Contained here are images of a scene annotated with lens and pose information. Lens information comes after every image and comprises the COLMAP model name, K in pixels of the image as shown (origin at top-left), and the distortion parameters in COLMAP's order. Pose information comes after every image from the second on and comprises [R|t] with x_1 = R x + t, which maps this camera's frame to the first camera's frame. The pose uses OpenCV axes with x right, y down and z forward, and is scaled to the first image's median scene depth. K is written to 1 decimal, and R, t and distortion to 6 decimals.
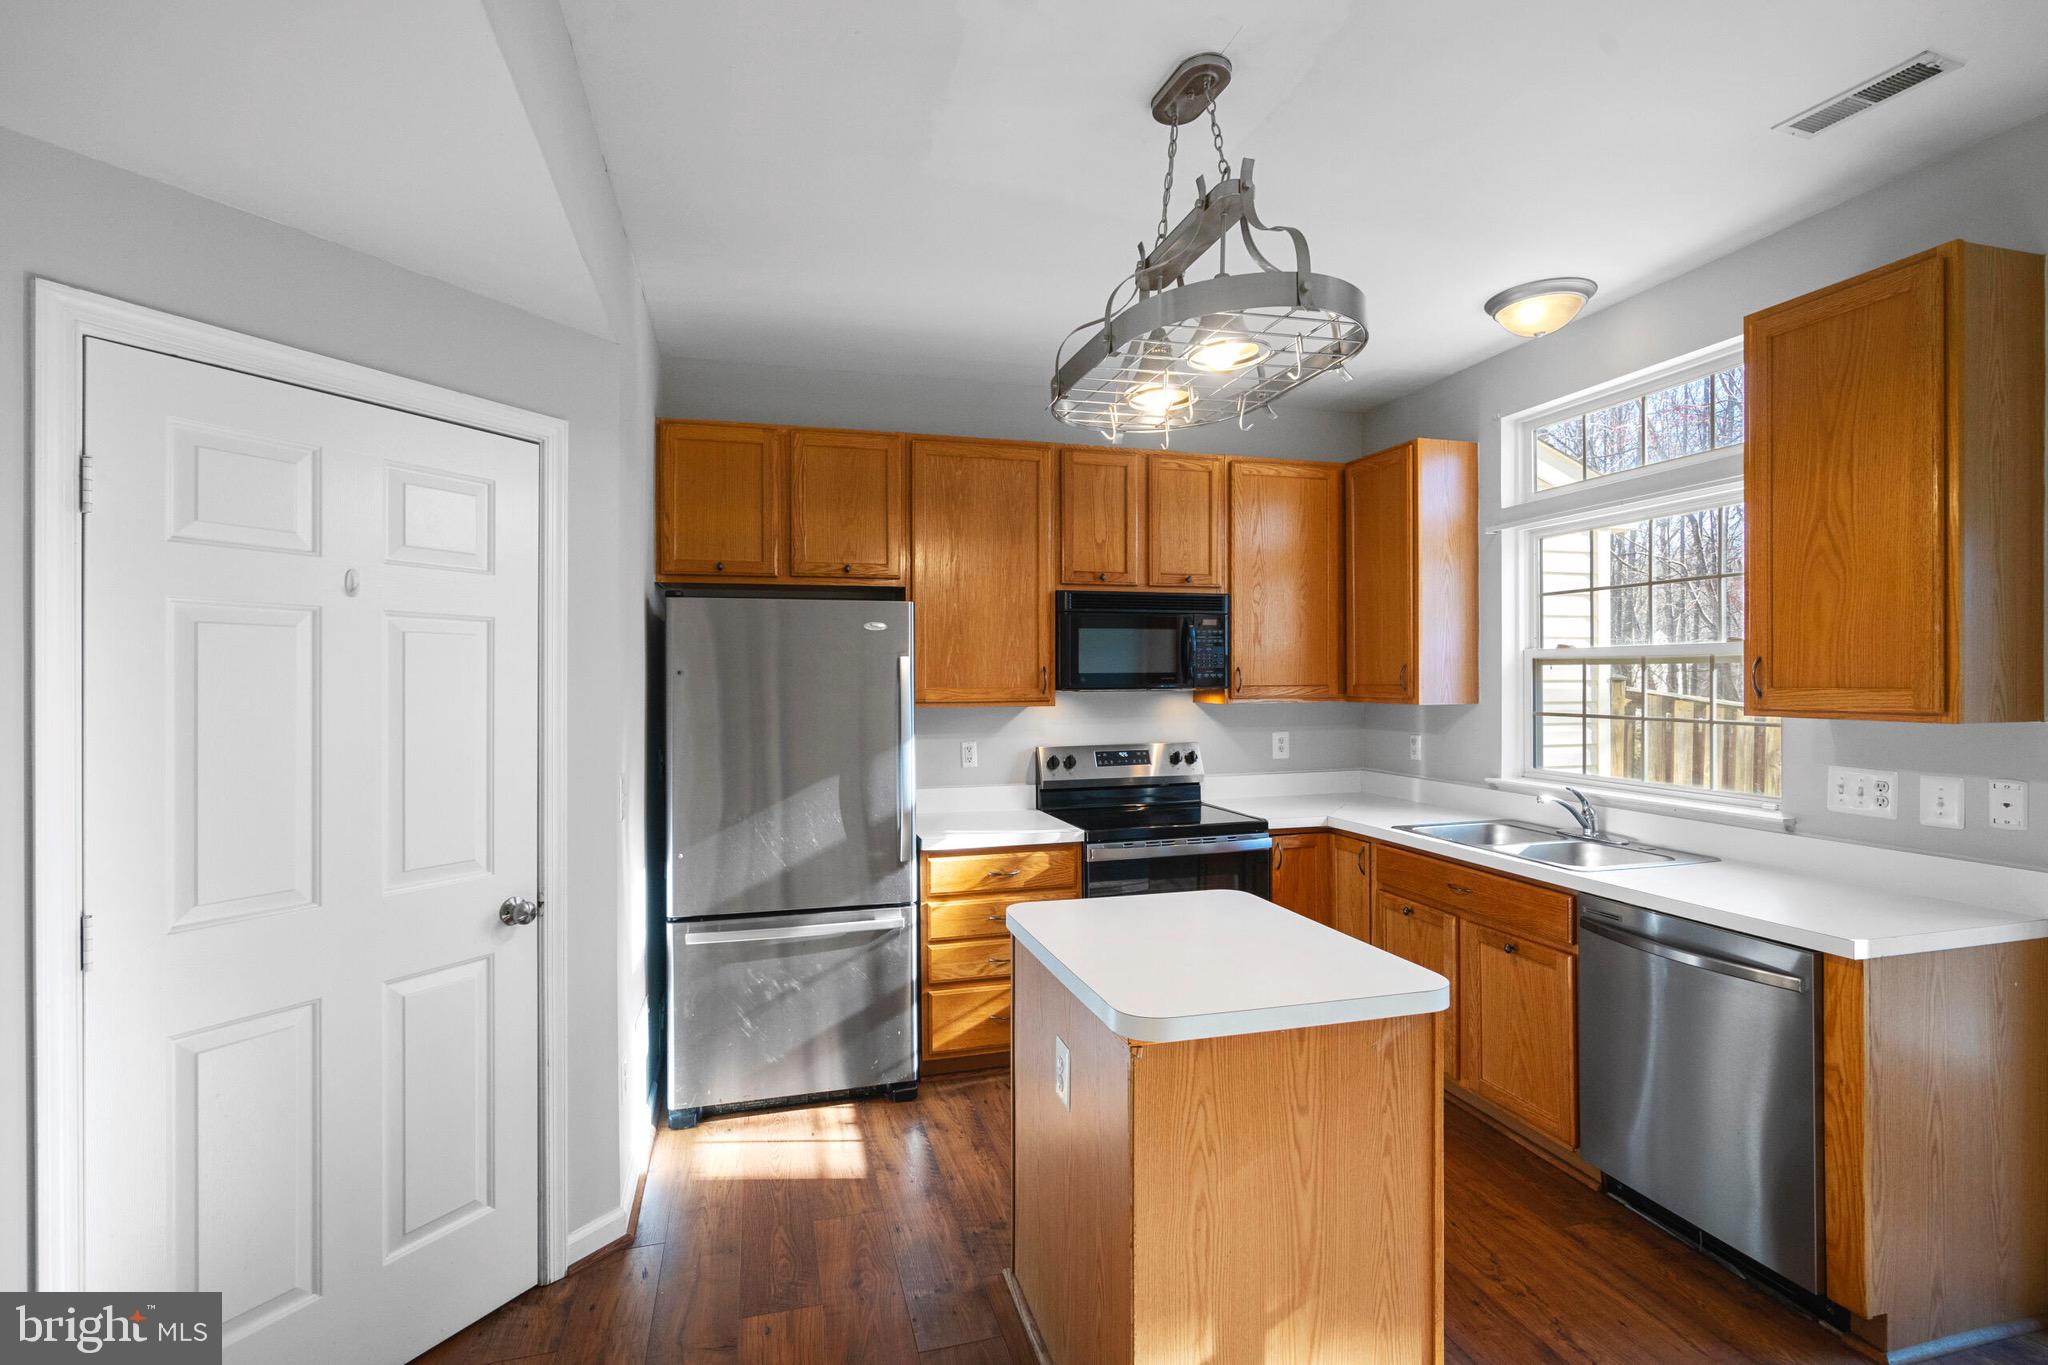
lens RADIAL K [[936.9, 0, 997.1], [0, 936.9, 683.7], [0, 0, 1]] dist [-0.005612, 0.002404]
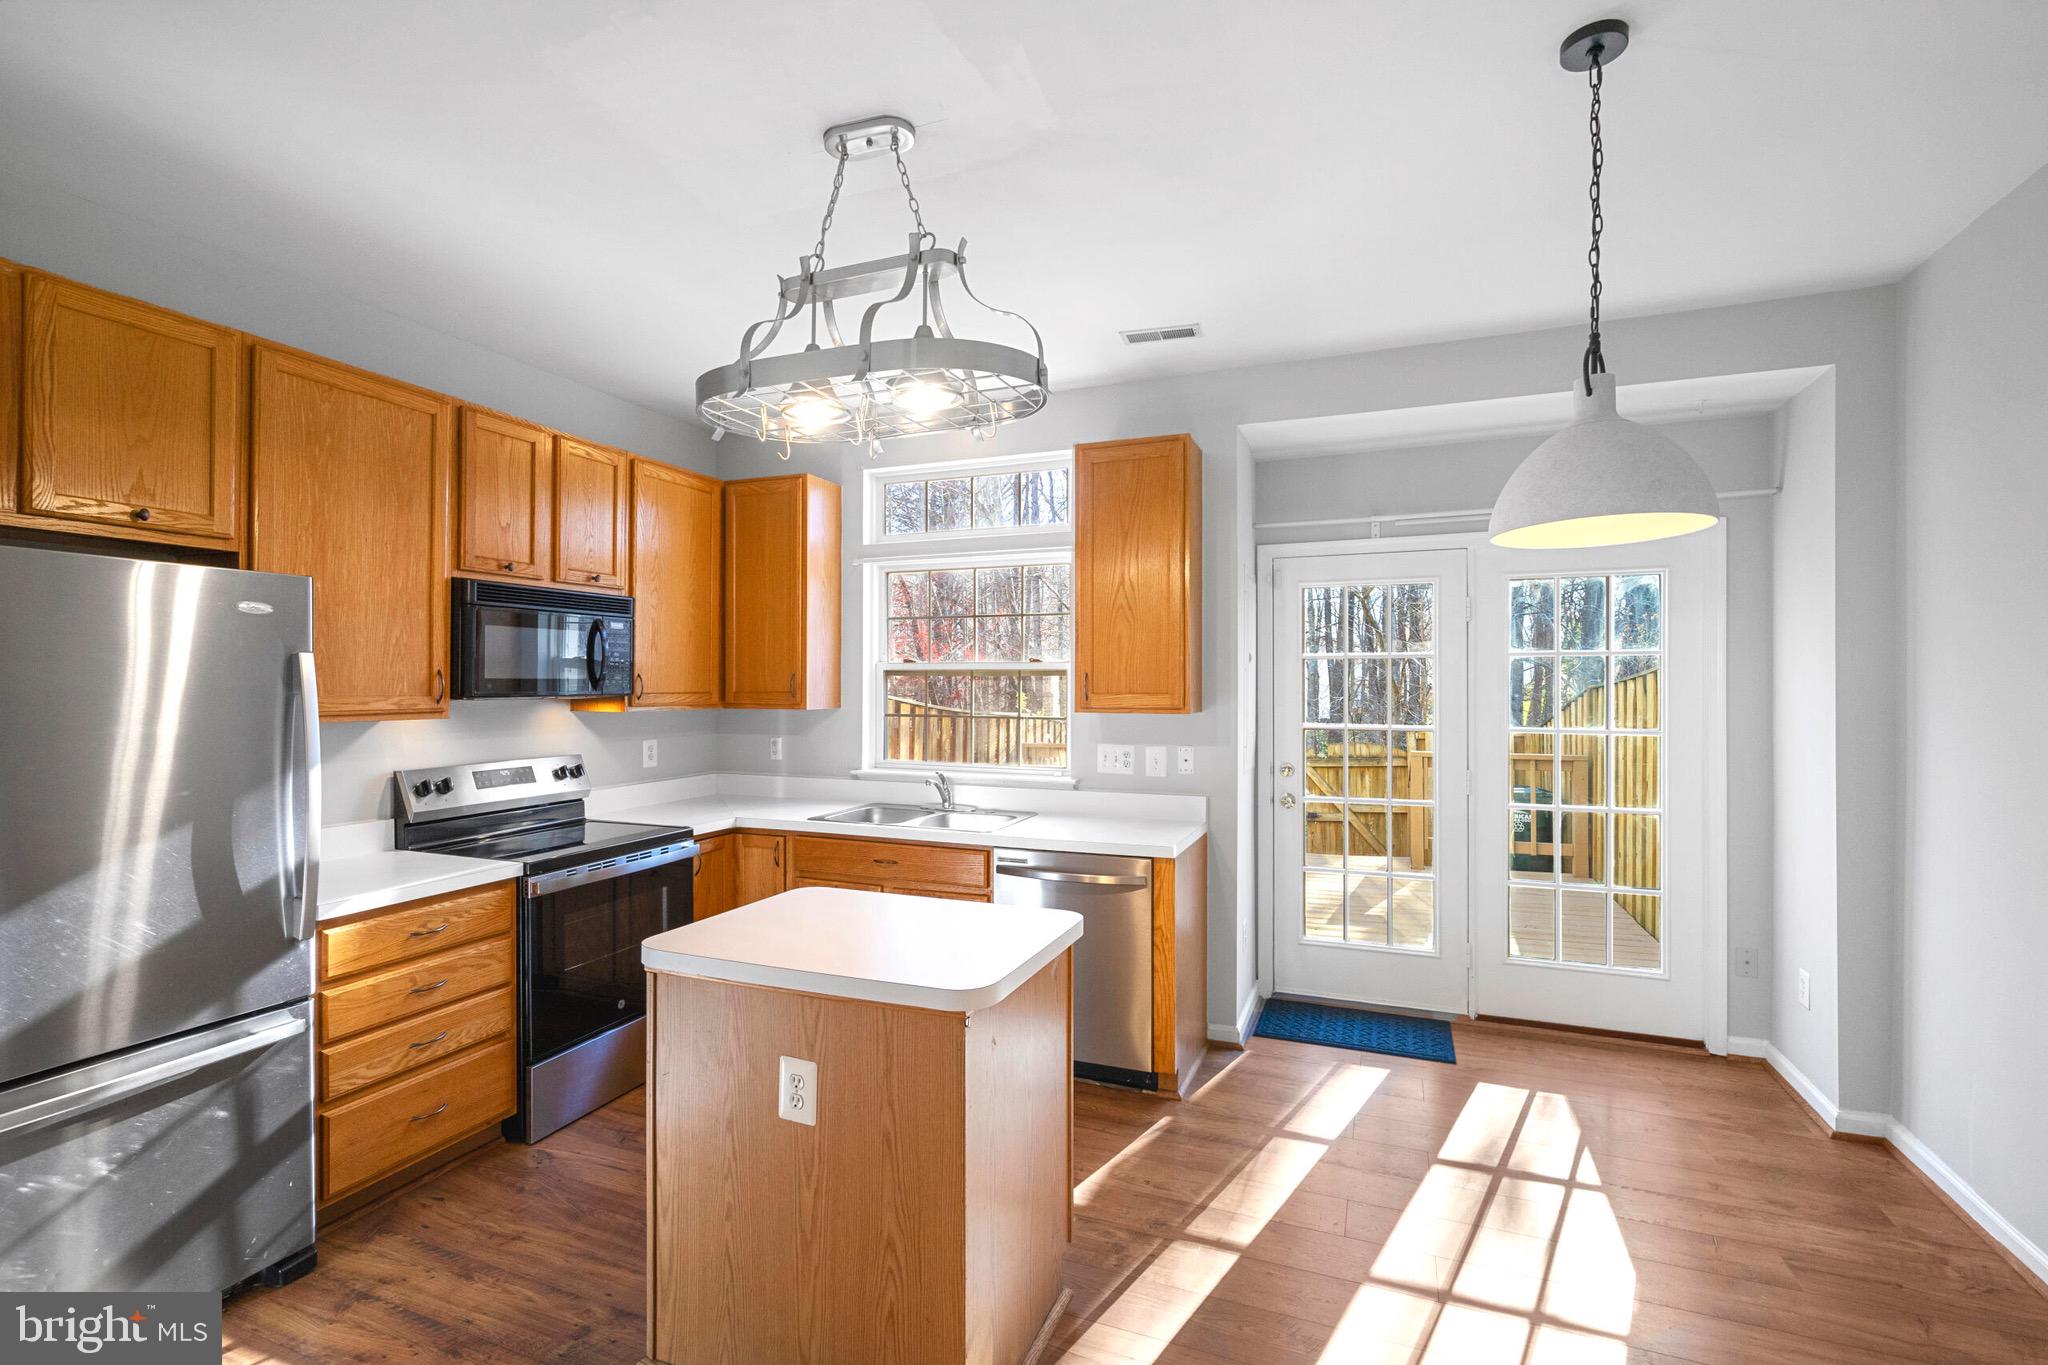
lens RADIAL K [[936.9, 0, 1016.4], [0, 936.9, 682.0], [0, 0, 1]] dist [-0.005612, 0.002404]
pose [[0.601580, 0.007300, 0.798779, -0.308558], [0.000371, 0.999956, -0.009418, 0.000183], [-0.798813, 0.005962, 0.601550, 0.122800]]
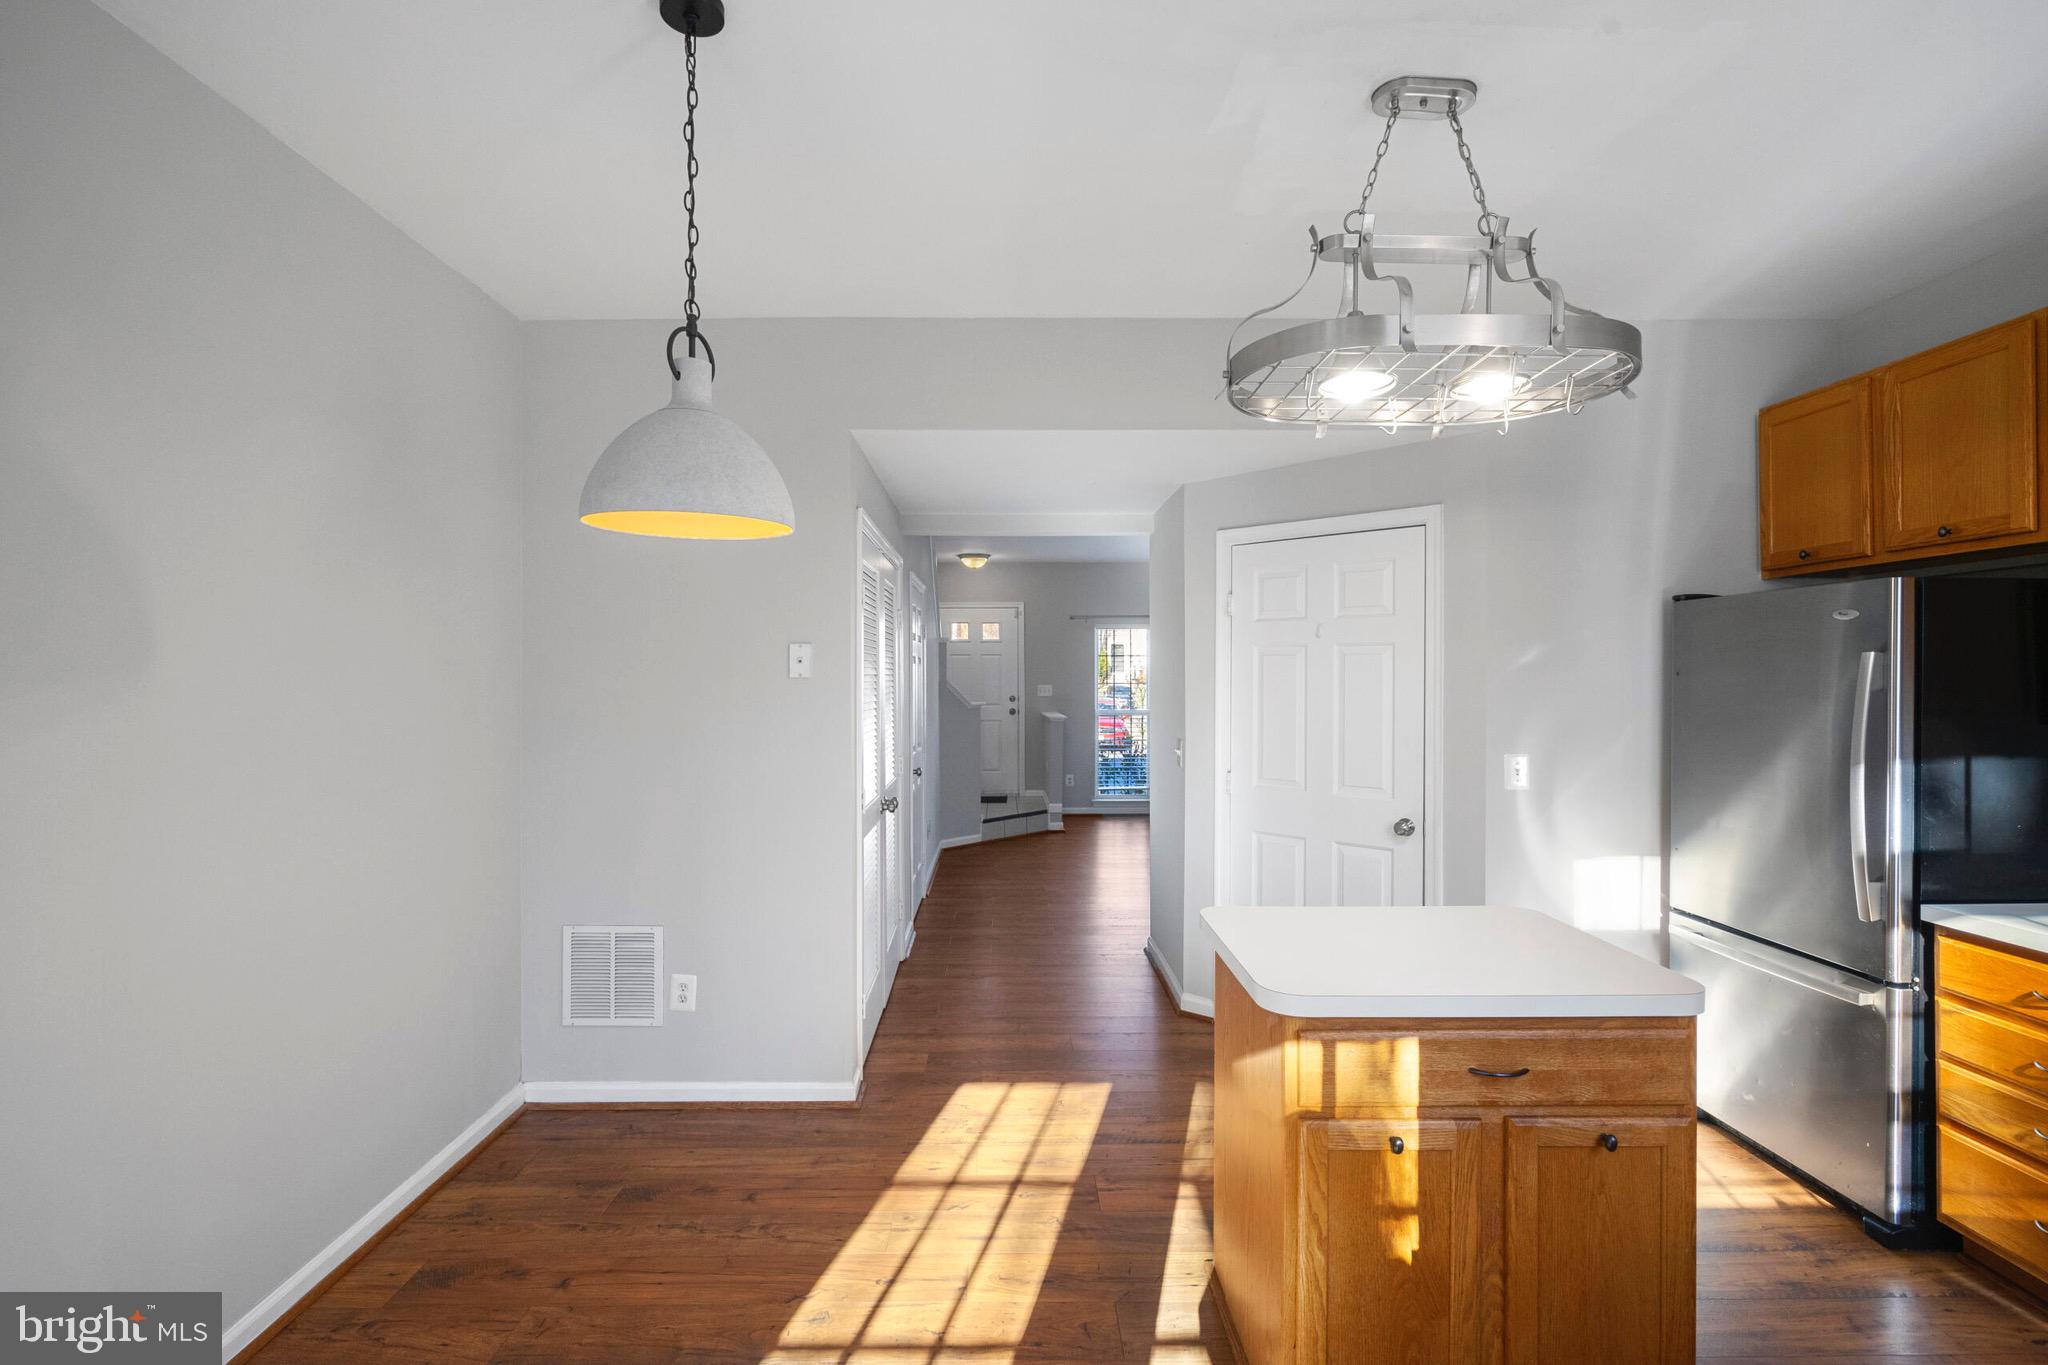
lens RADIAL K [[936.9, 0, 1031.4], [0, 936.9, 676.8], [0, 0, 1]] dist [-0.005612, 0.002404]
pose [[-0.233696, 0.005081, -0.972297, 0.719101], [-0.001029, 0.999984, 0.005473, -0.011402], [0.972309, 0.002280, -0.233687, 0.465105]]
